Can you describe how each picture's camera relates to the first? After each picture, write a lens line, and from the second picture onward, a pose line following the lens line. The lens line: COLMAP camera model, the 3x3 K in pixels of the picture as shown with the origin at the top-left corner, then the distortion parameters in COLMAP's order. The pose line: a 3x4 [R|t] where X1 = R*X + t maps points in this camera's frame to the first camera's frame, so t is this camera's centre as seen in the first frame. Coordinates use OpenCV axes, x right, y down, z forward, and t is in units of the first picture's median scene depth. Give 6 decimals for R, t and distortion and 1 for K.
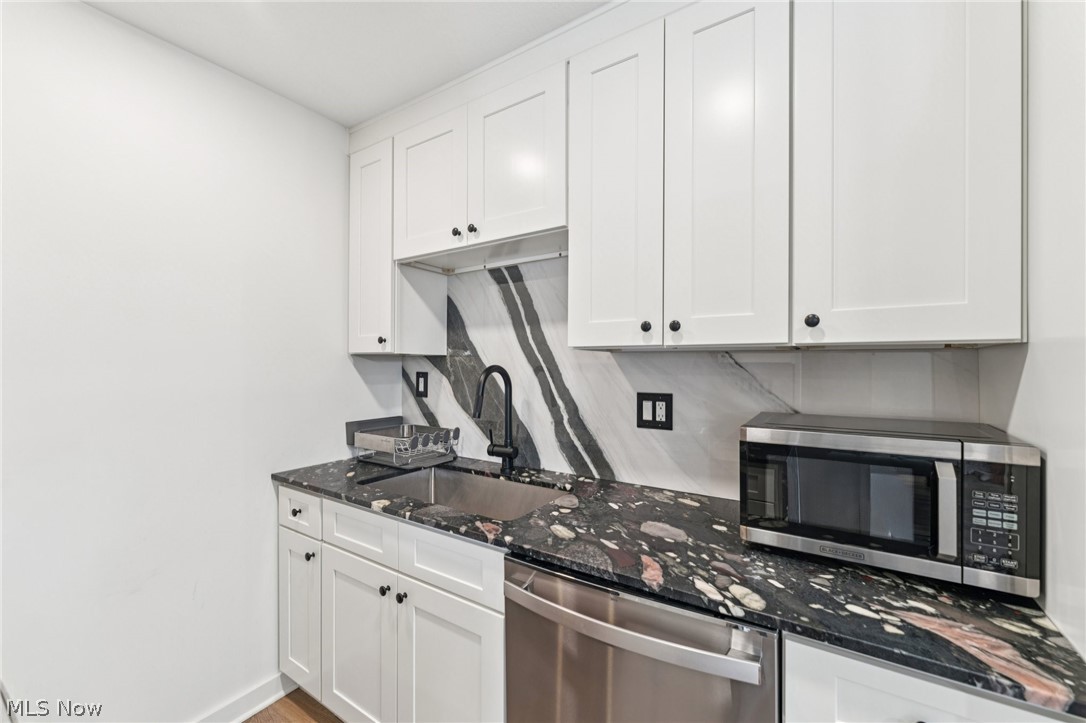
lens RADIAL K [[439.8, 0, 533.8], [0, 439.8, 362.1], [0, 0, 1]] dist [-0.002509, 0.000233]
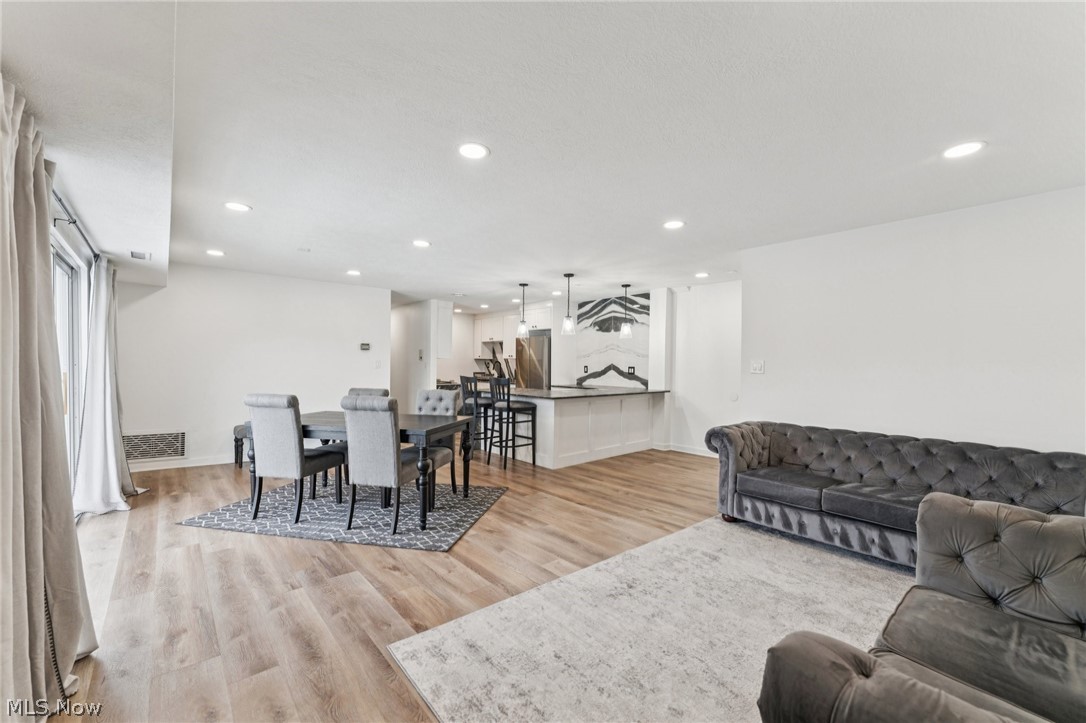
lens RADIAL K [[439.8, 0, 539.2], [0, 439.8, 370.2], [0, 0, 1]] dist [-0.002509, 0.000233]
pose [[0.961852, 0.010390, -0.273372, 1.695399], [-0.006225, 0.999851, 0.016099, 0.025129], [0.273498, -0.013783, 0.961774, -3.691575]]
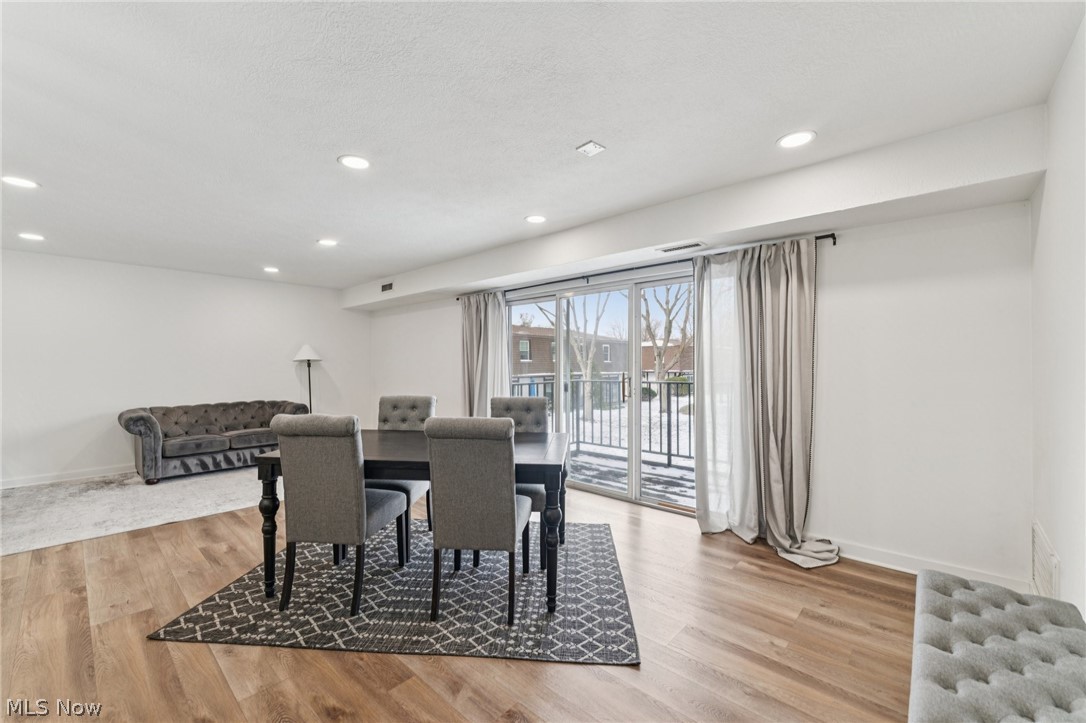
lens RADIAL K [[439.8, 0, 540.5], [0, 439.8, 360.8], [0, 0, 1]] dist [-0.002509, 0.000233]
pose [[-0.987991, -0.002230, 0.154495, -0.100839], [-0.003923, 0.999936, -0.010657, 0.034934], [-0.154461, -0.011135, -0.987936, -0.735244]]
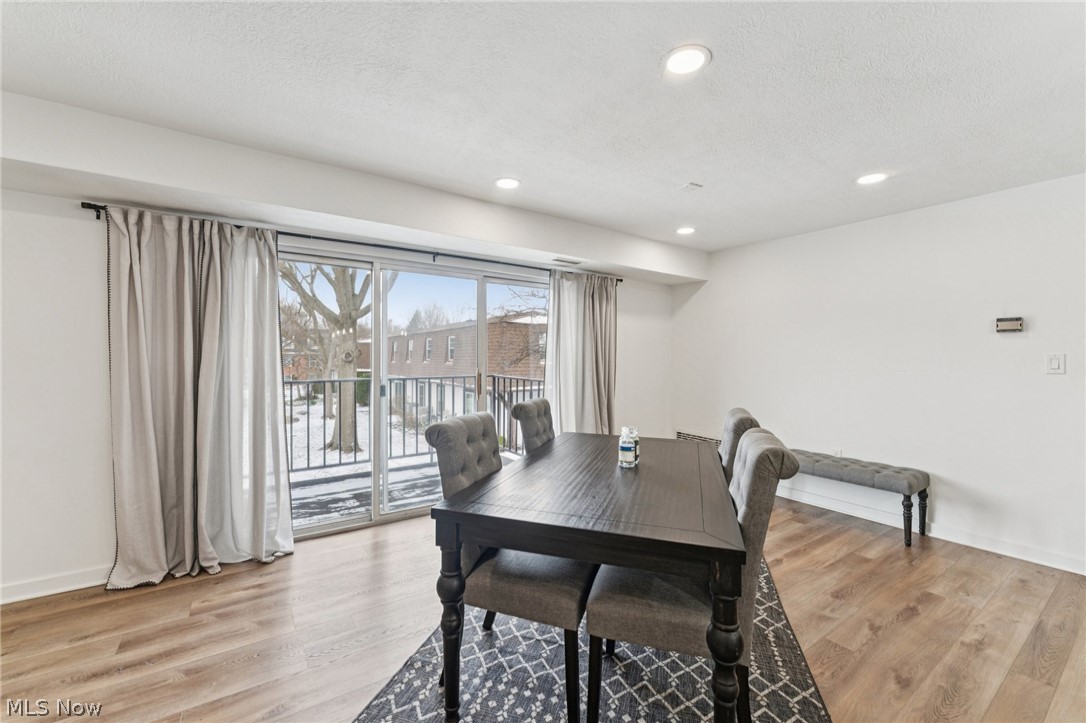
lens RADIAL K [[439.8, 0, 541.9], [0, 439.8, 357.2], [0, 0, 1]] dist [-0.002509, 0.000233]
pose [[-0.372583, -0.008142, -0.927963, 1.463595], [-0.002555, 0.999967, -0.007748, 0.031791], [0.927995, -0.000516, -0.372592, -1.806792]]
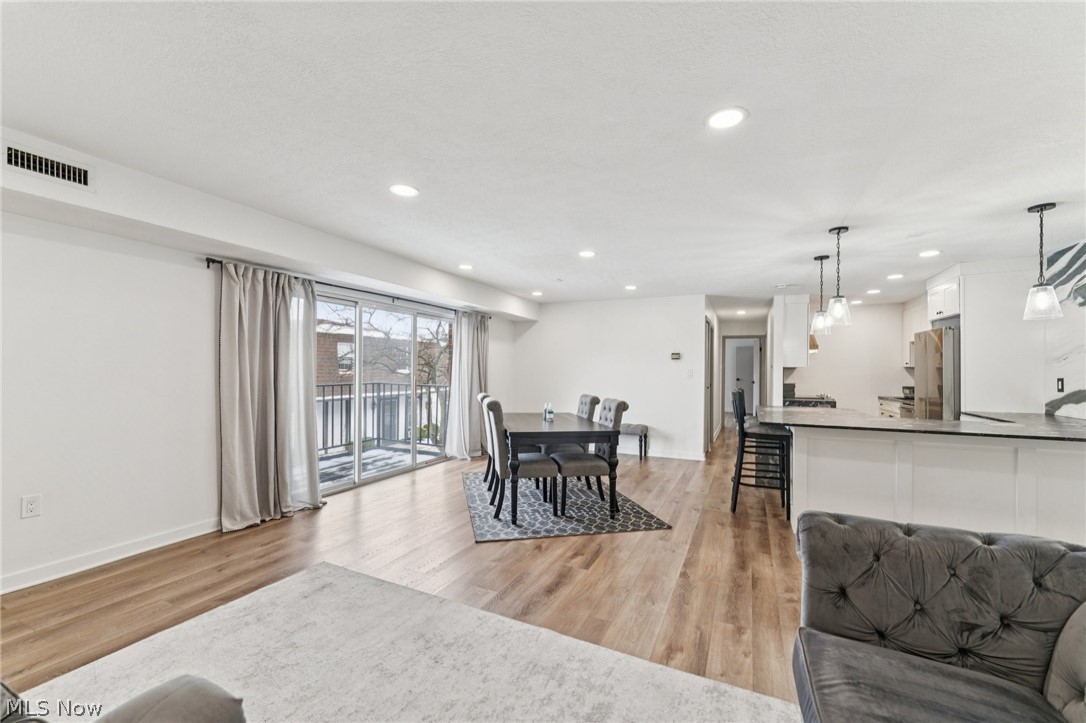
lens RADIAL K [[439.8, 0, 539.7], [0, 439.8, 367.4], [0, 0, 1]] dist [-0.002509, 0.000233]
pose [[0.144324, -0.008552, -0.989493, 2.631079], [-0.005378, 0.999941, -0.009427, 0.030473], [0.989516, 0.006682, 0.144270, -2.384994]]
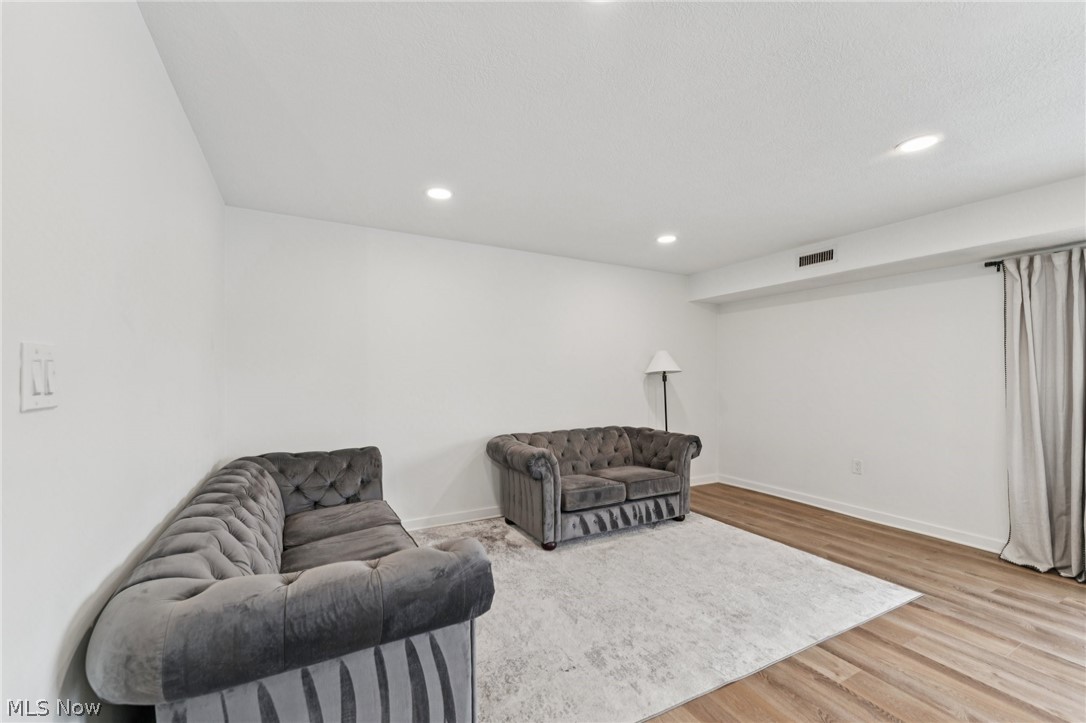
lens RADIAL K [[439.8, 0, 544.7], [0, 439.8, 382.1], [0, 0, 1]] dist [-0.002509, 0.000233]
pose [[-0.886321, -0.012337, 0.462907, 1.505048], [-0.007906, 0.999903, 0.011510, 0.034043], [-0.463003, 0.006542, -0.886332, -1.251573]]
